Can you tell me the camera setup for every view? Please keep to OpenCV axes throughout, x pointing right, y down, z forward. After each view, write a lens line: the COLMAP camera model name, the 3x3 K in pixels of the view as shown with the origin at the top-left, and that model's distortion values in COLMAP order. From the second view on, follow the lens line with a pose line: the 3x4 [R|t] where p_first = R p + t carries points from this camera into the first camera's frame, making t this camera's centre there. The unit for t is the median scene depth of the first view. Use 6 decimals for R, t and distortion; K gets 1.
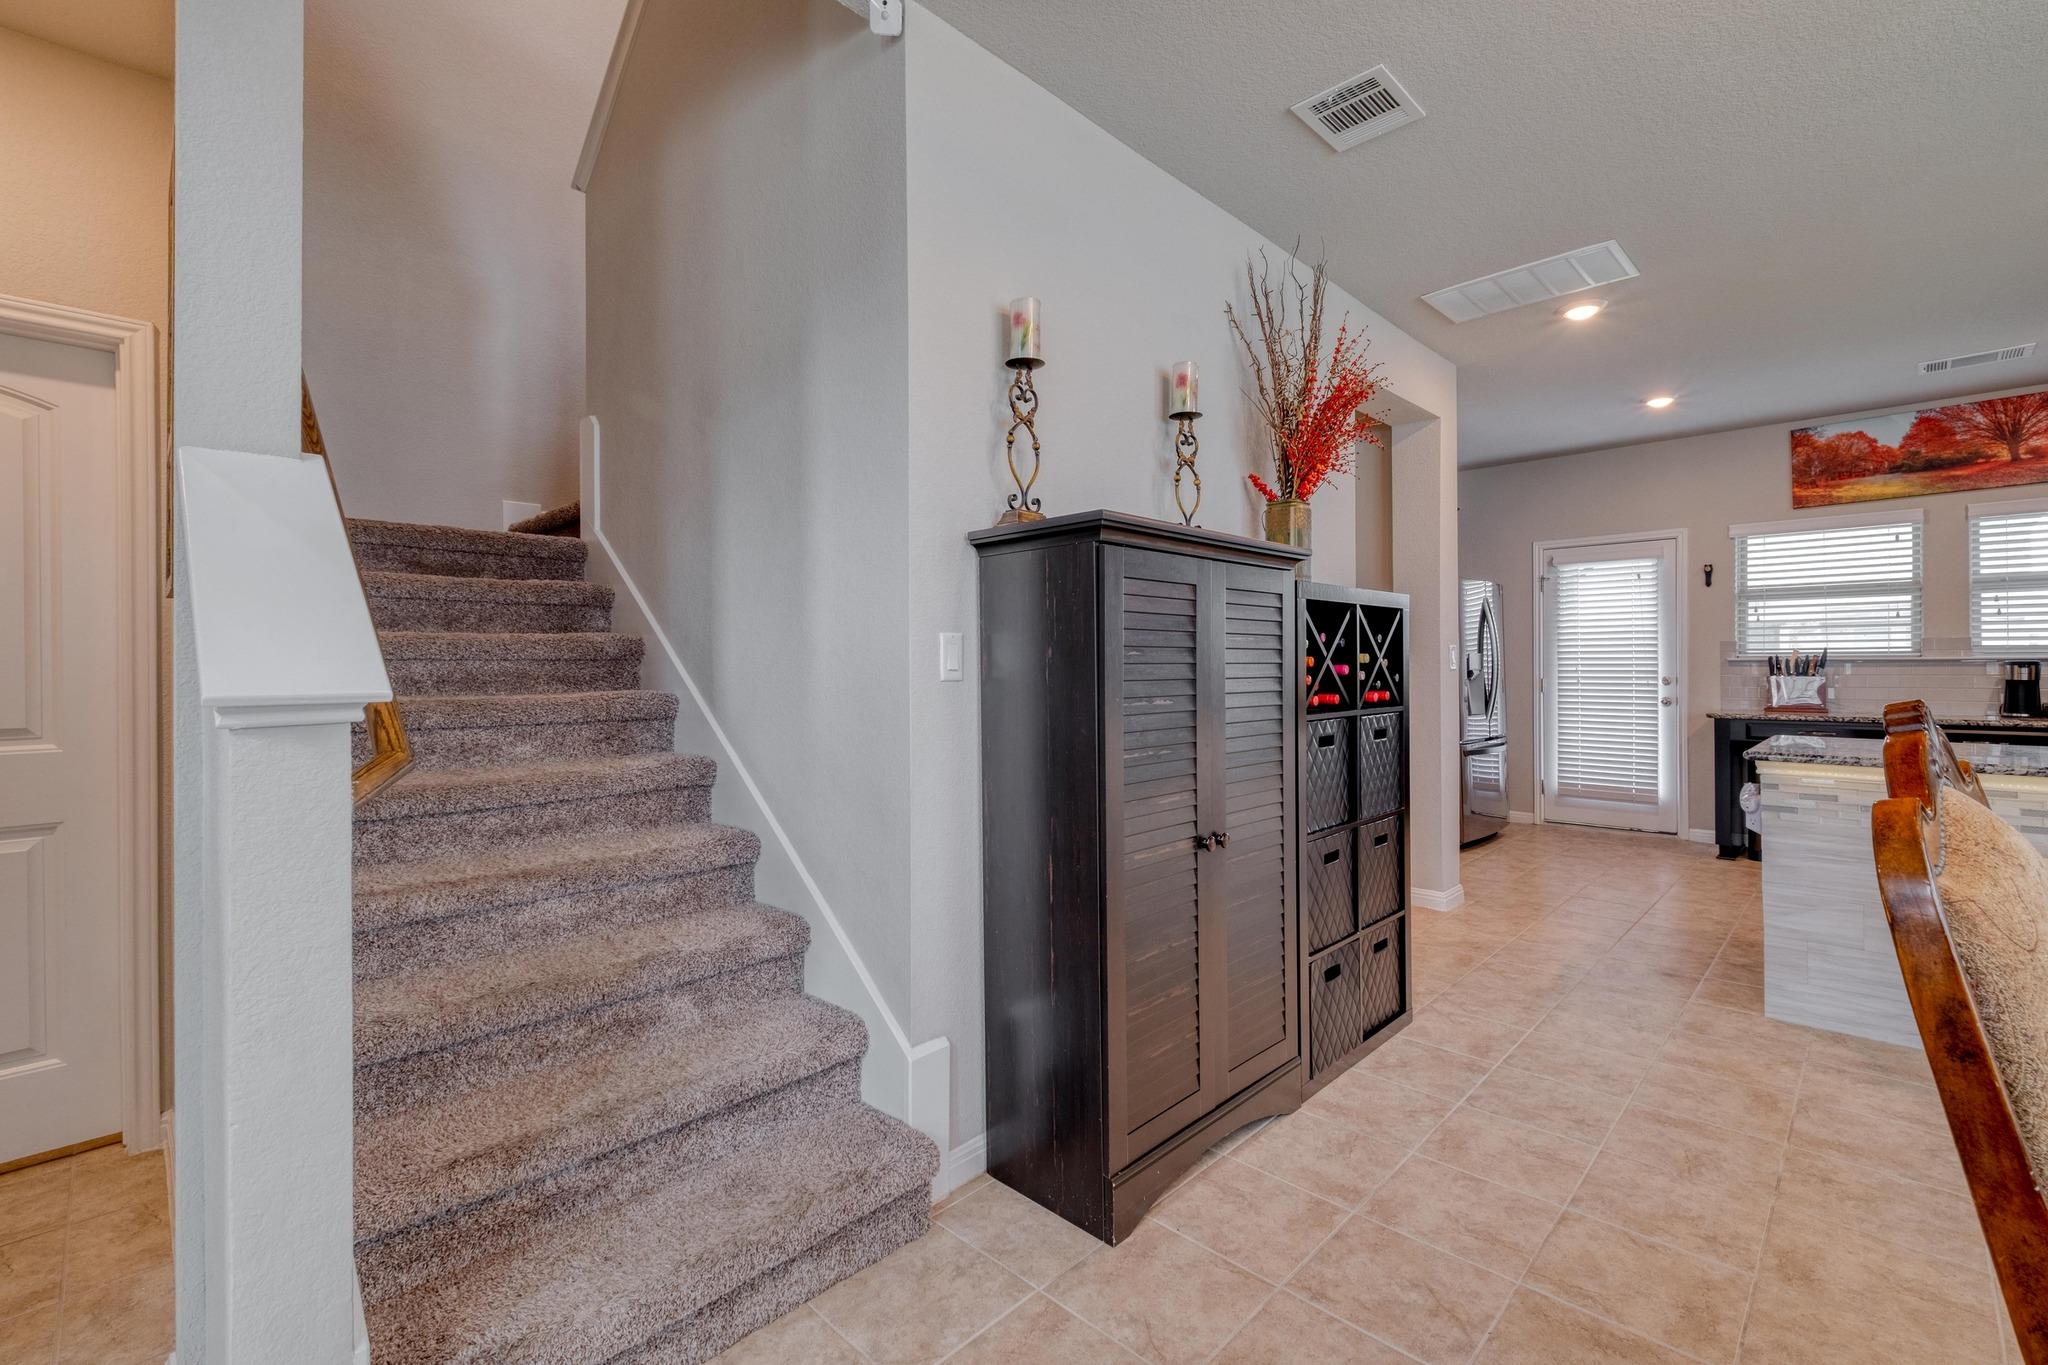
lens RADIAL K [[886.4, 0, 1030.6], [0, 886.4, 664.3], [0, 0, 1]] dist [-0.001060, -0.002094]
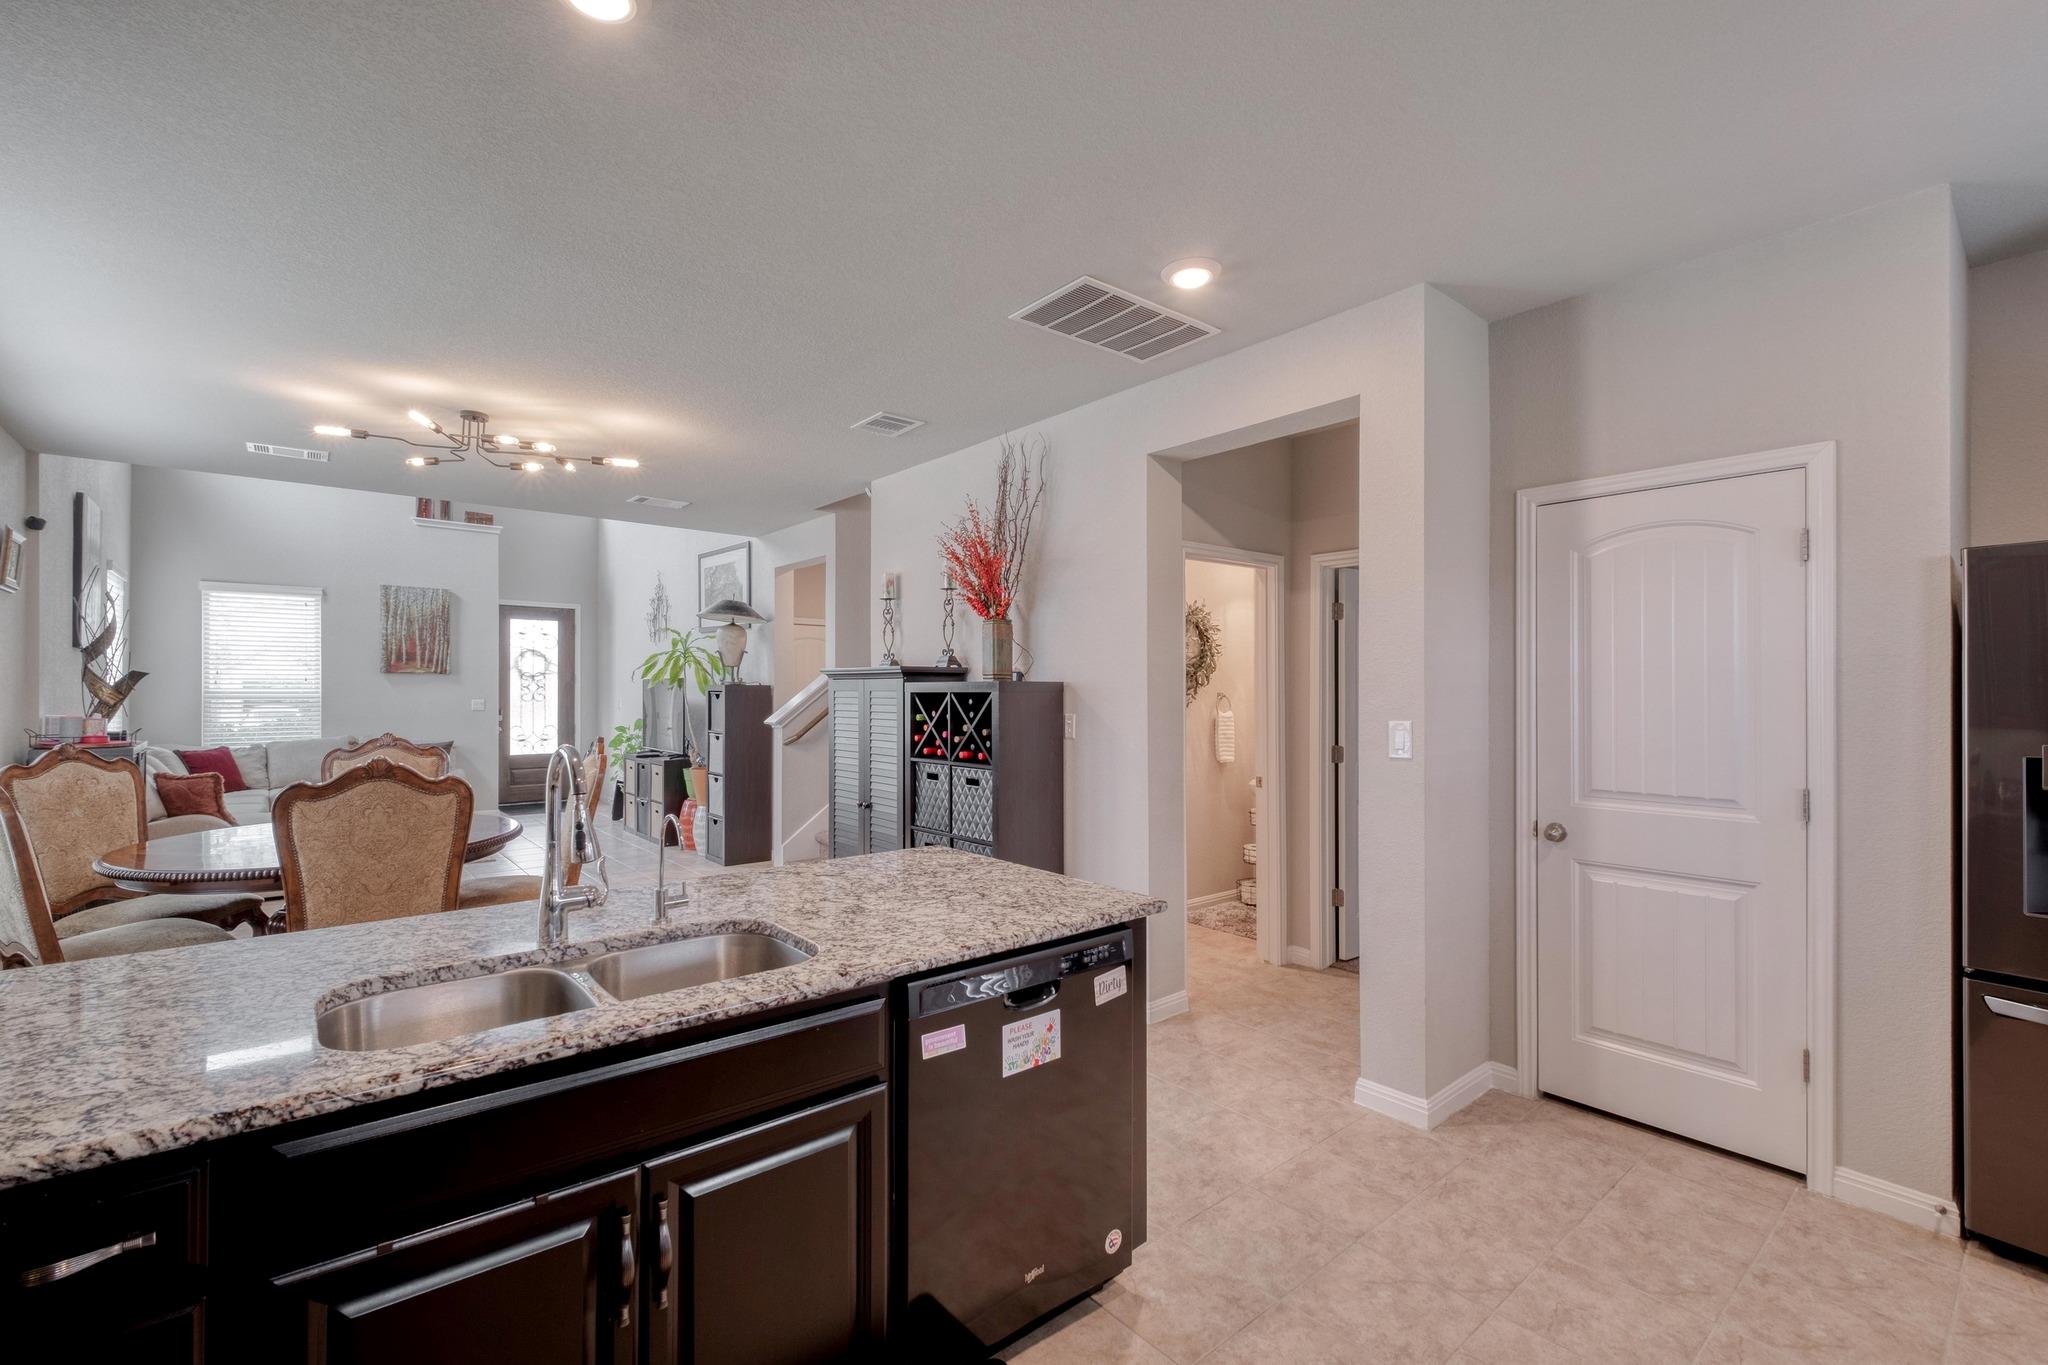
lens RADIAL K [[886.4, 0, 1025.7], [0, 886.4, 687.8], [0, 0, 1]] dist [-0.001060, -0.002094]
pose [[-0.095174, -0.000859, -0.995460, 0.984761], [0.001144, 0.999999, -0.000972, -0.038830], [0.995460, -0.001231, -0.095173, 0.667450]]
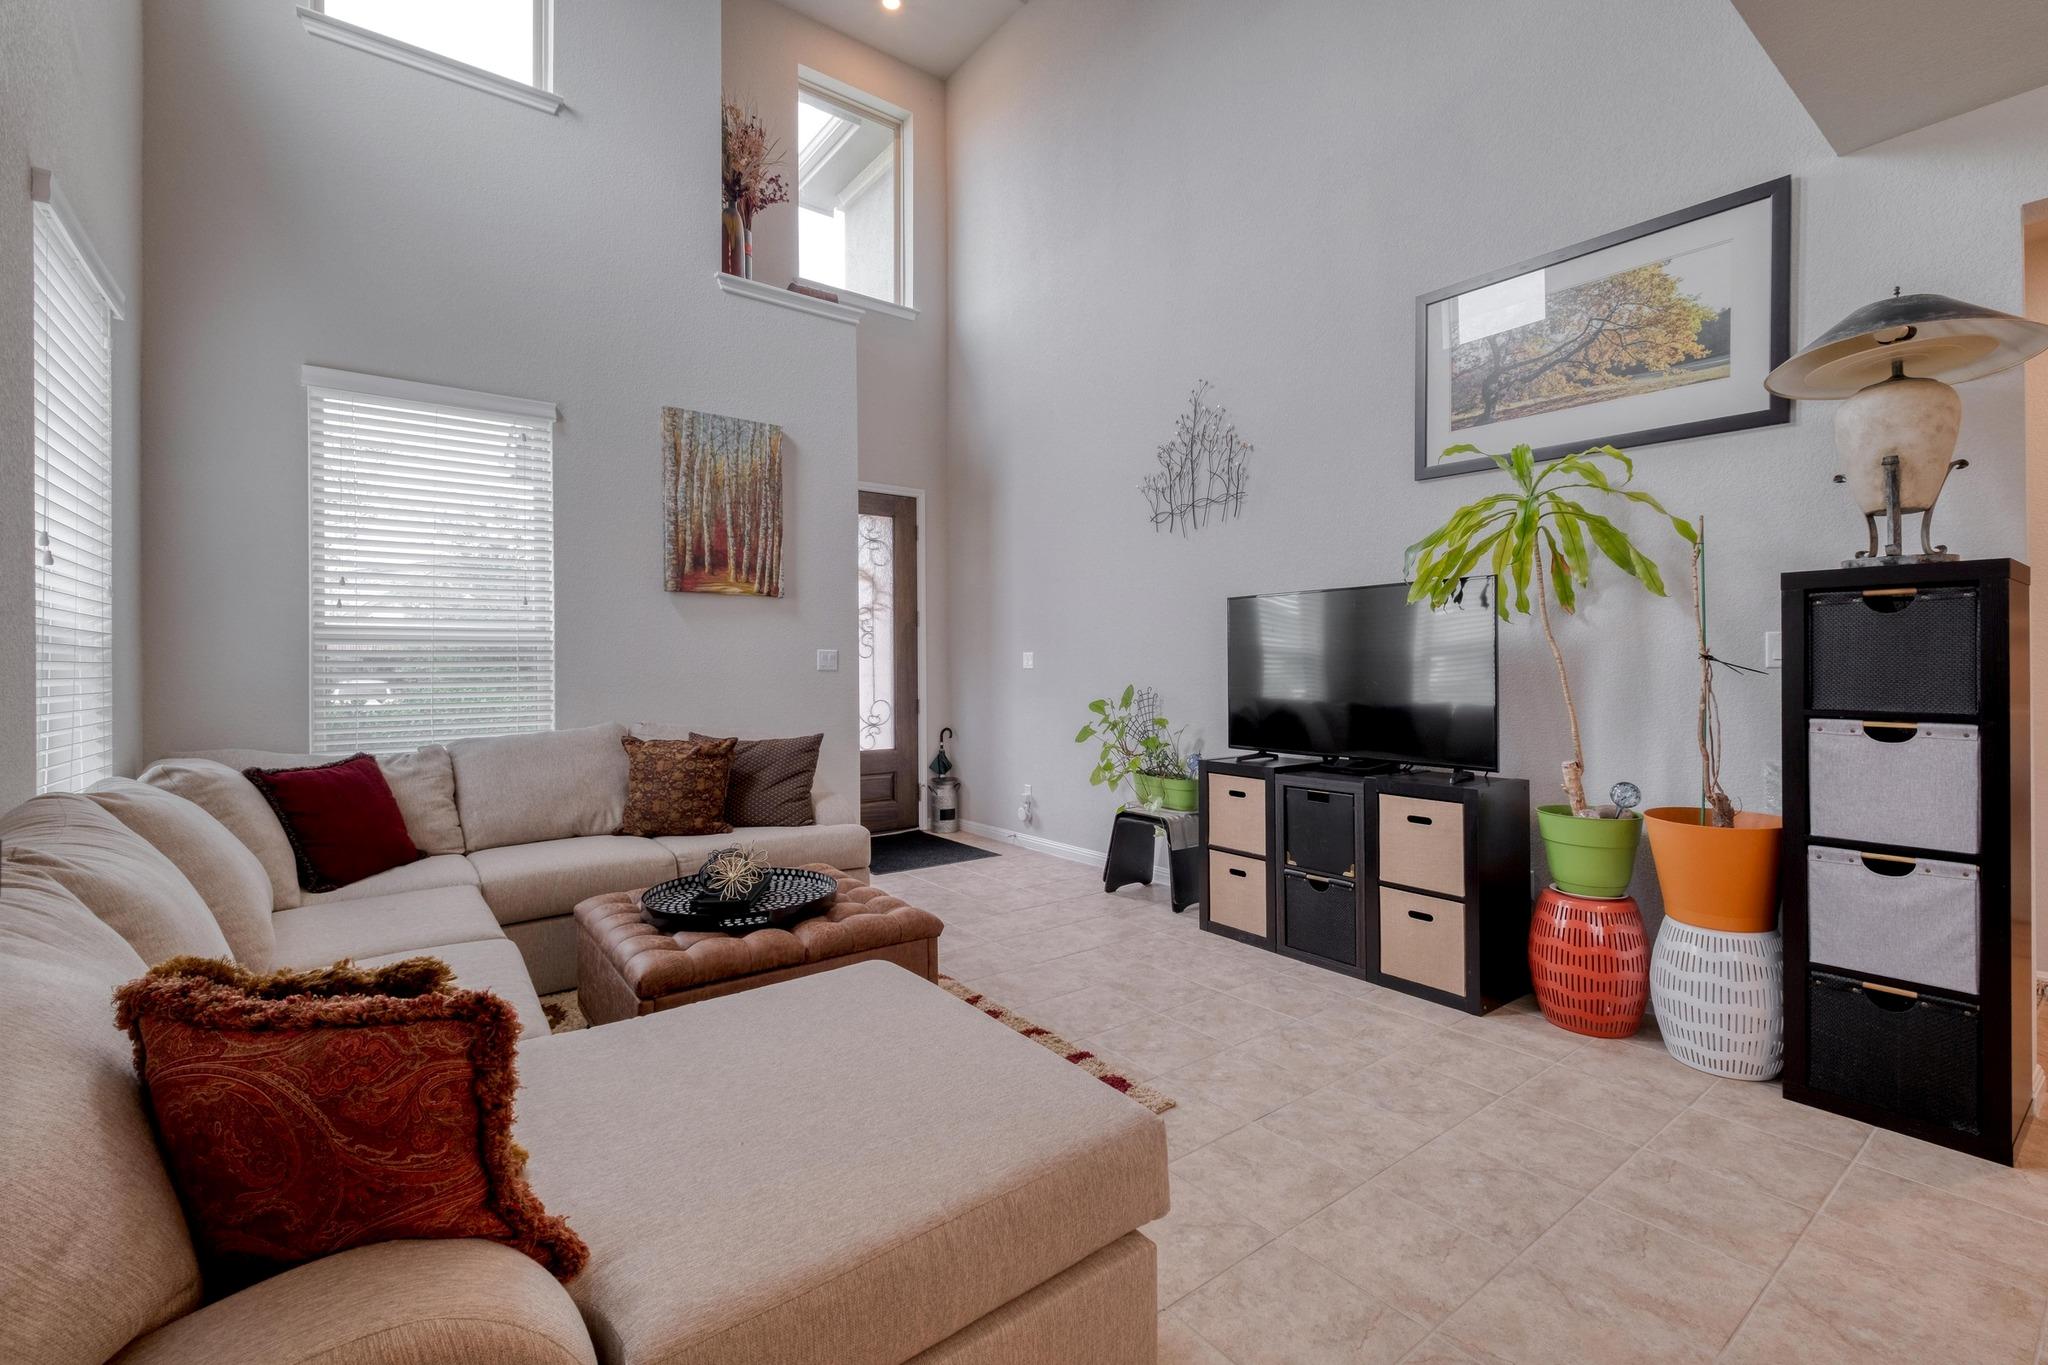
lens RADIAL K [[886.4, 0, 1033.4], [0, 886.4, 671.6], [0, 0, 1]] dist [-0.001060, -0.002094]
pose [[-0.147534, 0.010309, -0.989003, 0.138302], [0.012753, 0.999882, 0.008519, 0.001501], [0.988975, -0.011356, -0.147648, -0.304556]]
